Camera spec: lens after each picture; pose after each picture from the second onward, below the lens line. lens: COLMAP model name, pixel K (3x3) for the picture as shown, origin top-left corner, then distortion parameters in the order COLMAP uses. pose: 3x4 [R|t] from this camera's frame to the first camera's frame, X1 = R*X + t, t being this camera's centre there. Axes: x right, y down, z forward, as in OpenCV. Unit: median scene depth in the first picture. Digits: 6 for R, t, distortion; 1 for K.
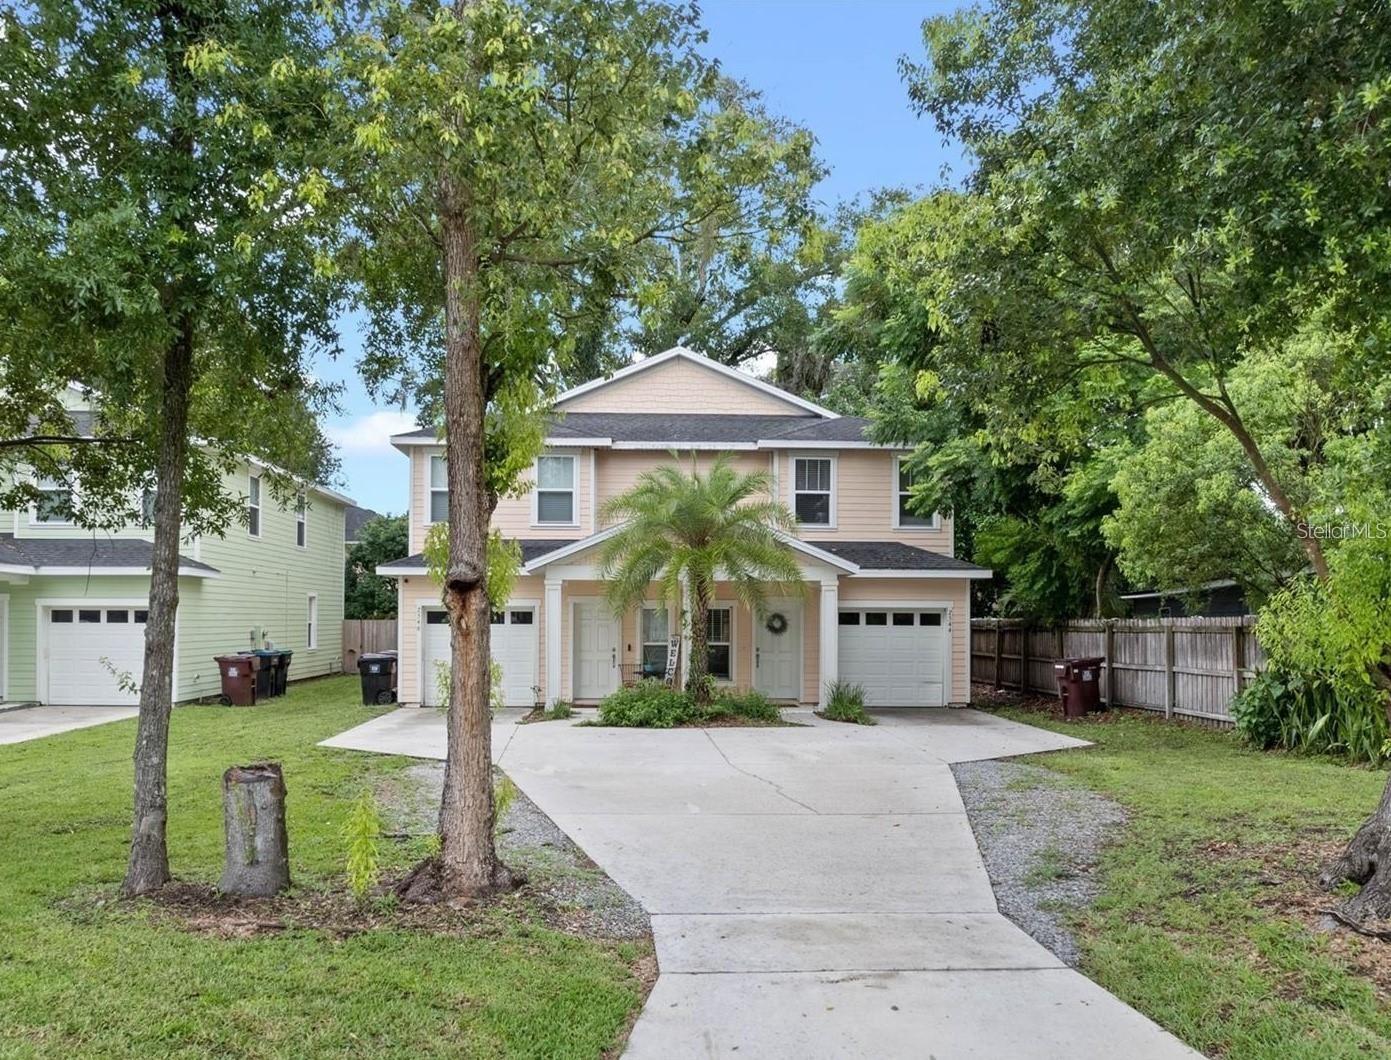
lens RADIAL K [[1192.8, 0, 697.4], [0, 1192.8, 528.9], [0, 0, 1]] dist [-0.030275, 0.033175]
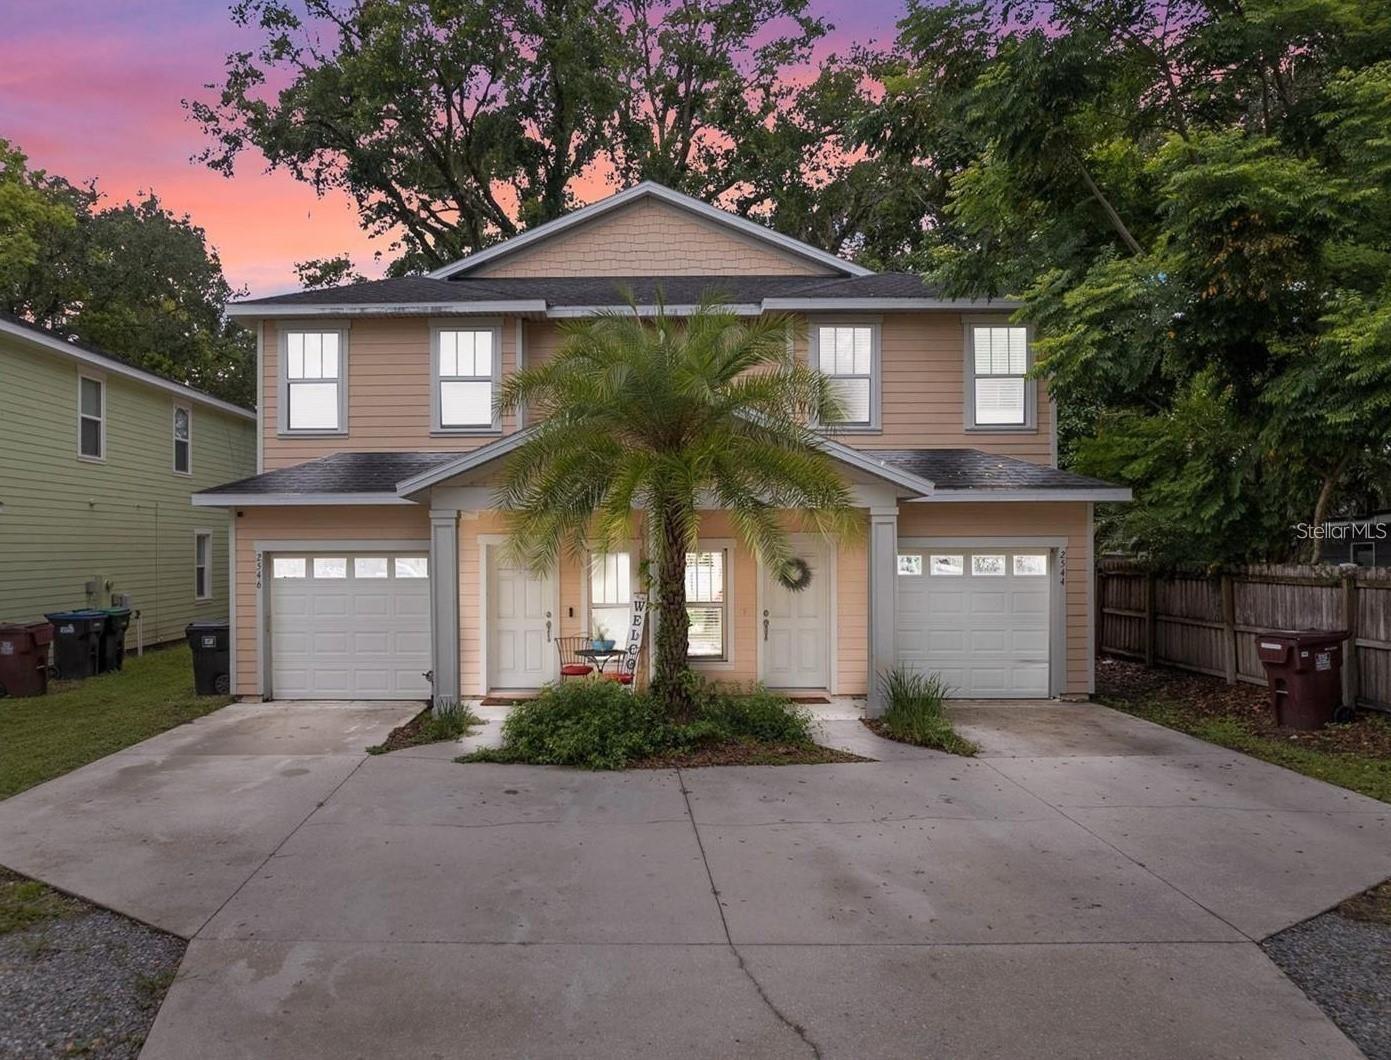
lens RADIAL K [[1192.8, 0, 691.8], [0, 1192.8, 523.0], [0, 0, 1]] dist [-0.030275, 0.033175]
pose [[0.999946, -0.009898, 0.003157, 0.008747], [0.009712, 0.998484, 0.054170, 0.016828], [-0.003688, -0.054136, 0.998527, 0.376153]]
